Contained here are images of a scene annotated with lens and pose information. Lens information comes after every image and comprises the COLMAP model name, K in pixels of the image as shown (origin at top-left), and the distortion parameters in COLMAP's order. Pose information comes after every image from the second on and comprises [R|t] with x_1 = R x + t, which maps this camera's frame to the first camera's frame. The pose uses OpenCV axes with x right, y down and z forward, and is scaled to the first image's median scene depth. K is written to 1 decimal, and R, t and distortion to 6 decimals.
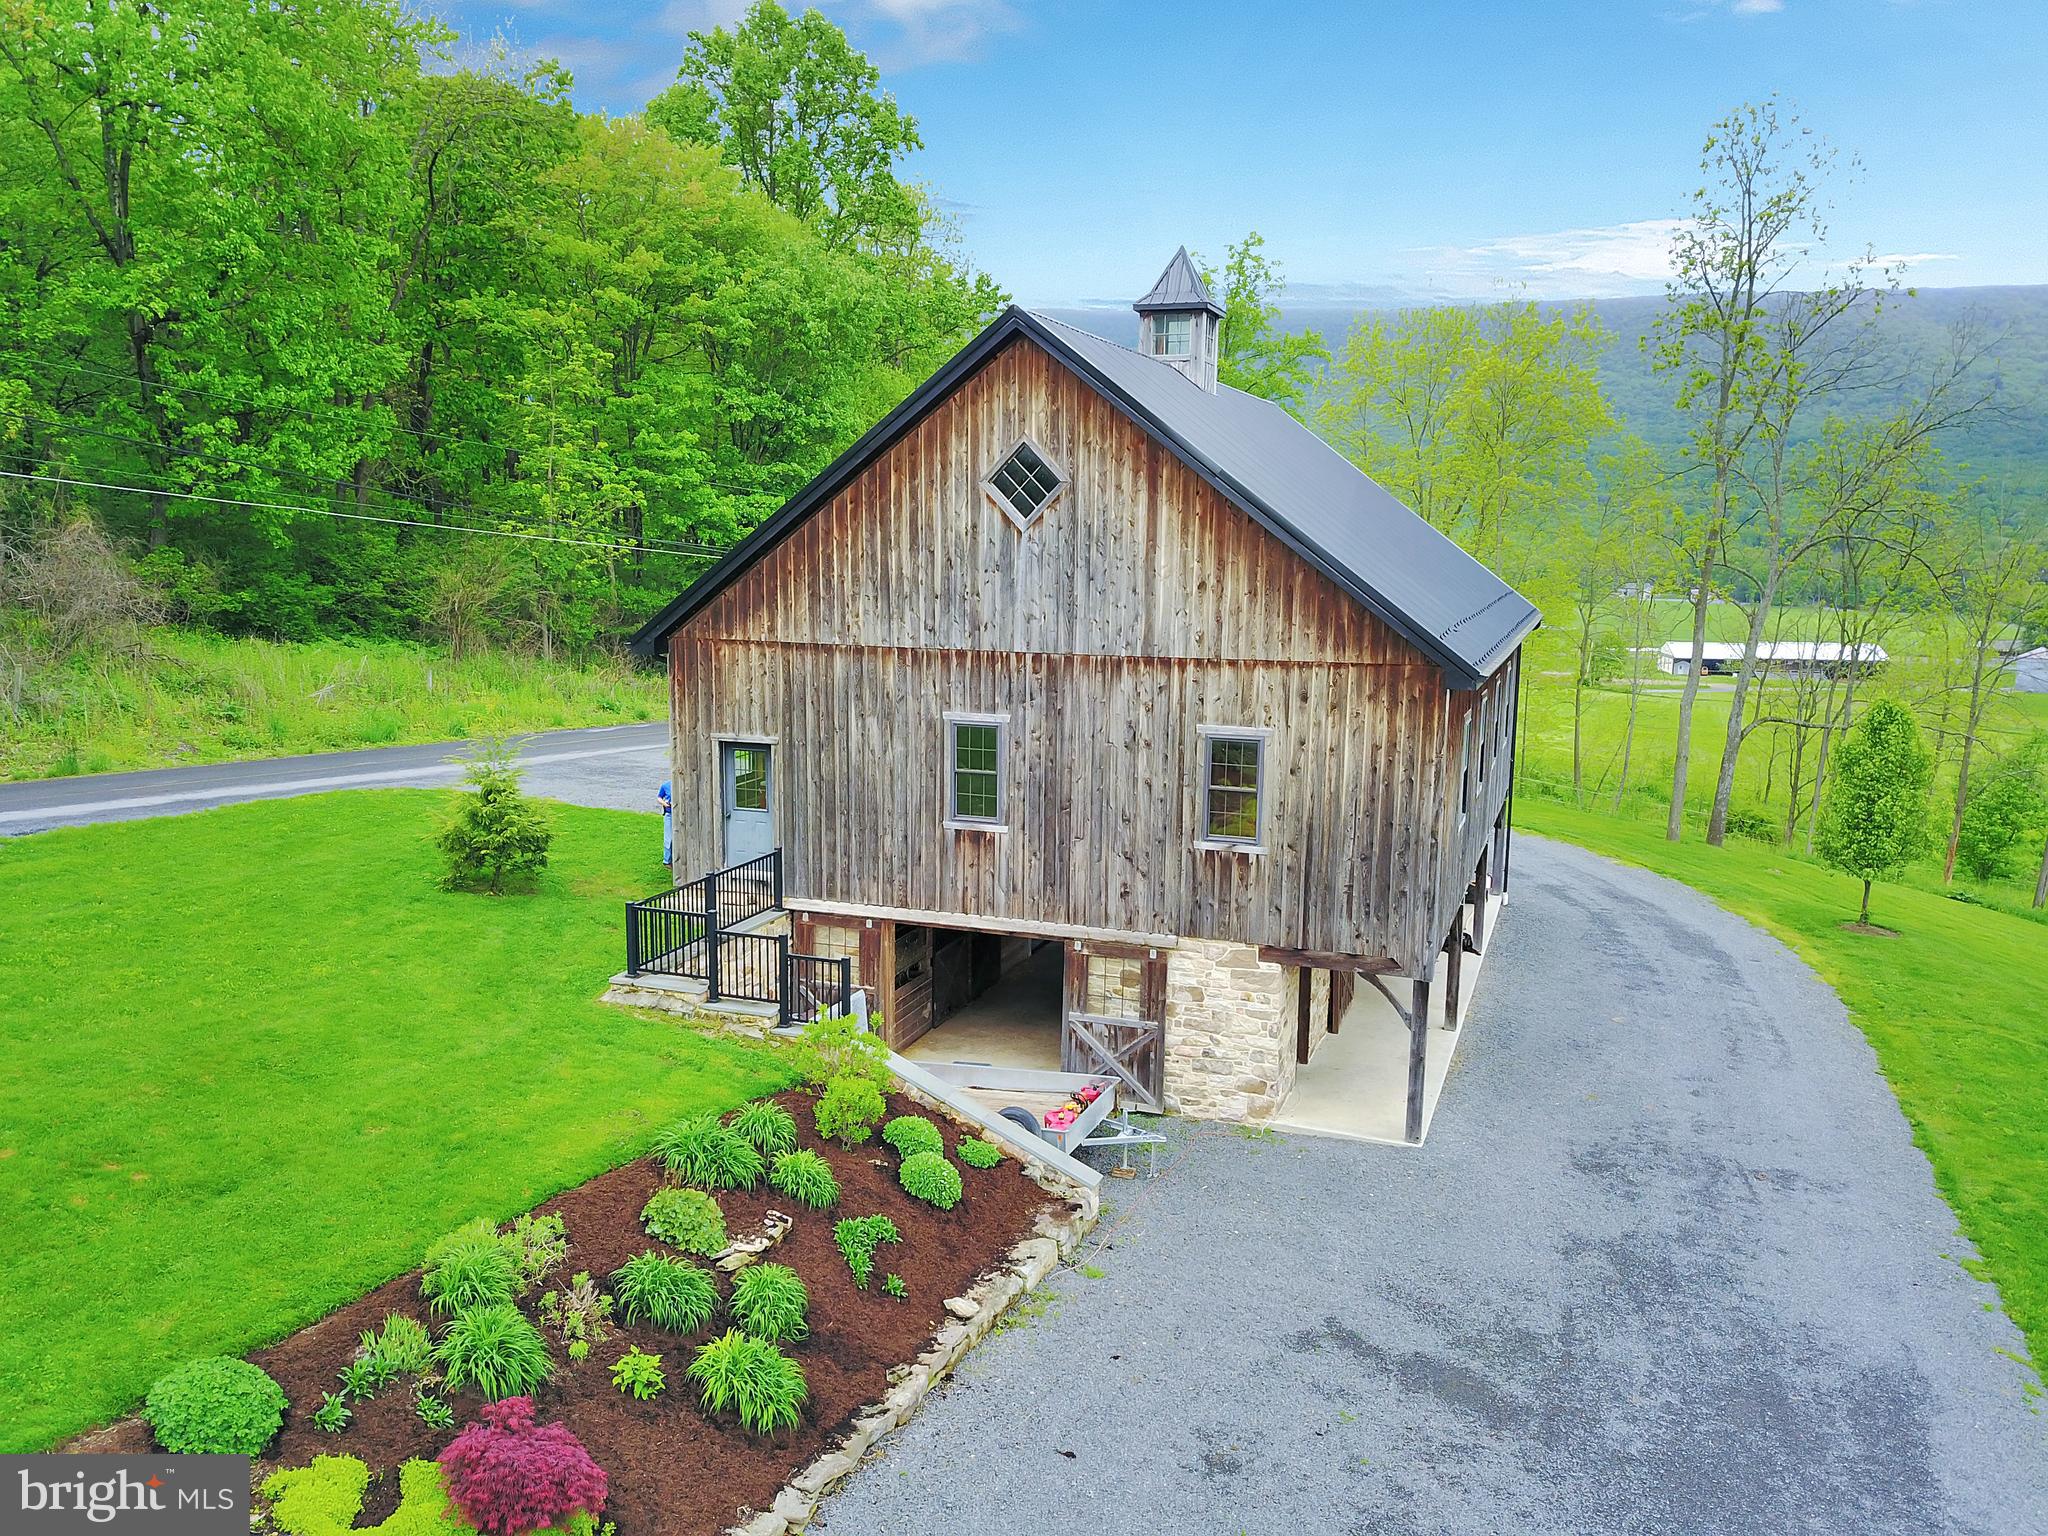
lens RADIAL K [[1563.0, 0, 1016.3], [0, 1563.0, 775.9], [0, 0, 1]] dist [0.023525, -0.021553]
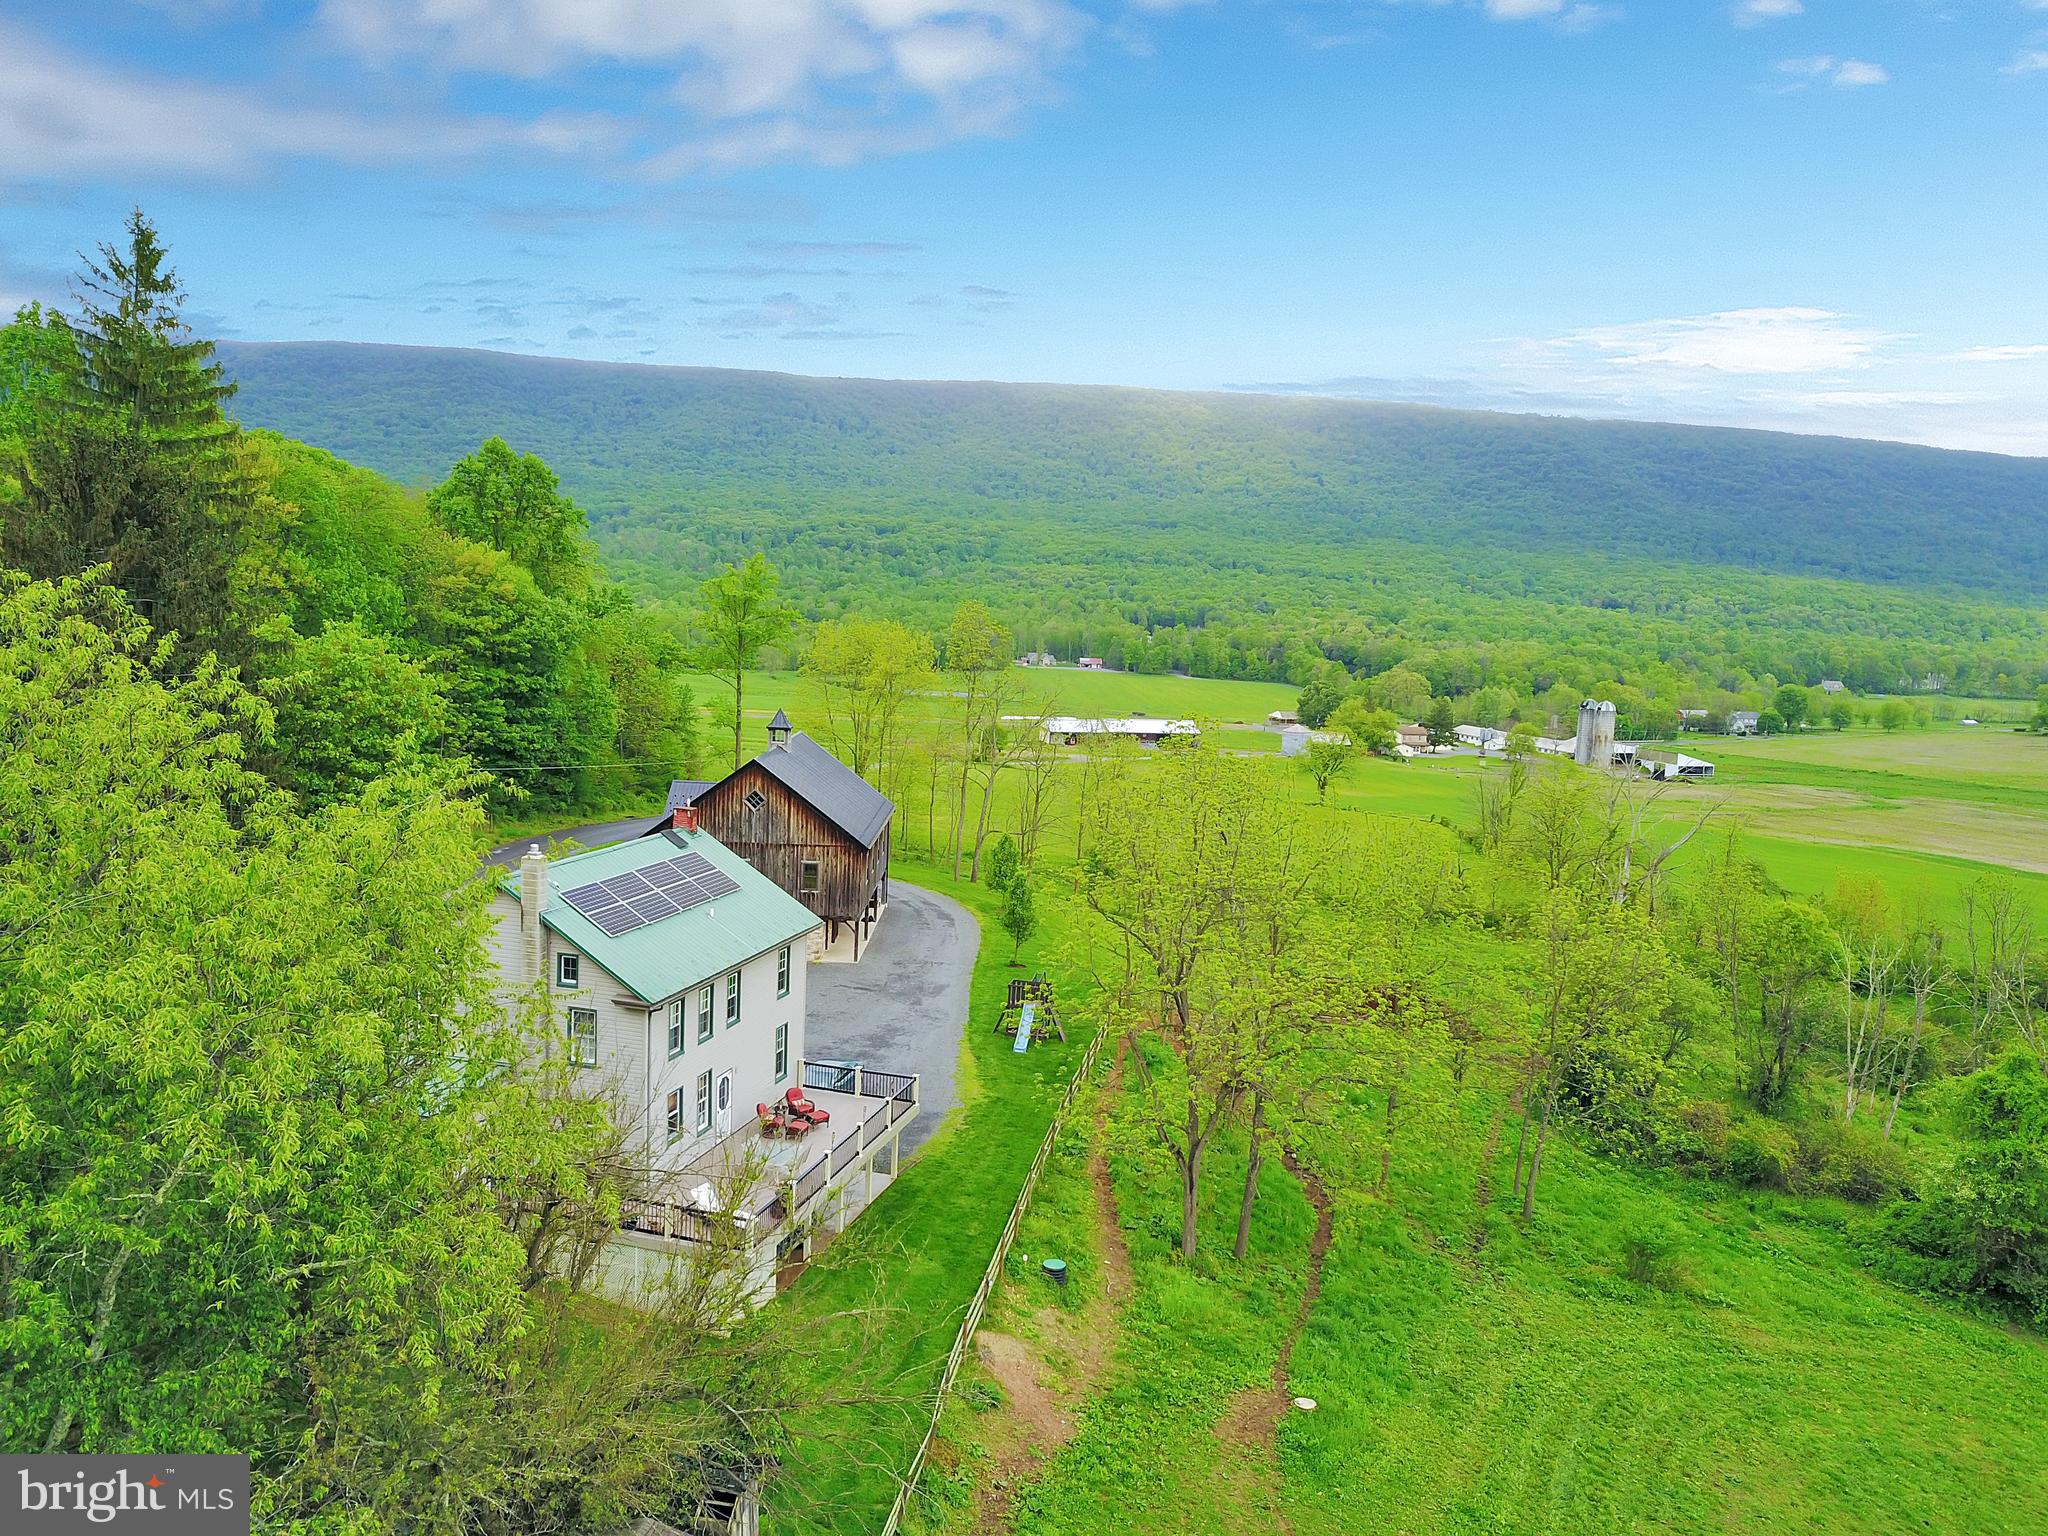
lens RADIAL K [[1563.0, 0, 1022.0], [0, 1563.0, 788.5], [0, 0, 1]] dist [0.023525, -0.021553]
pose [[0.937005, -0.020254, 0.348729, -0.512082], [0.028163, 0.999448, -0.017622, -0.089674], [-0.348180, 0.026333, 0.937058, -2.029308]]
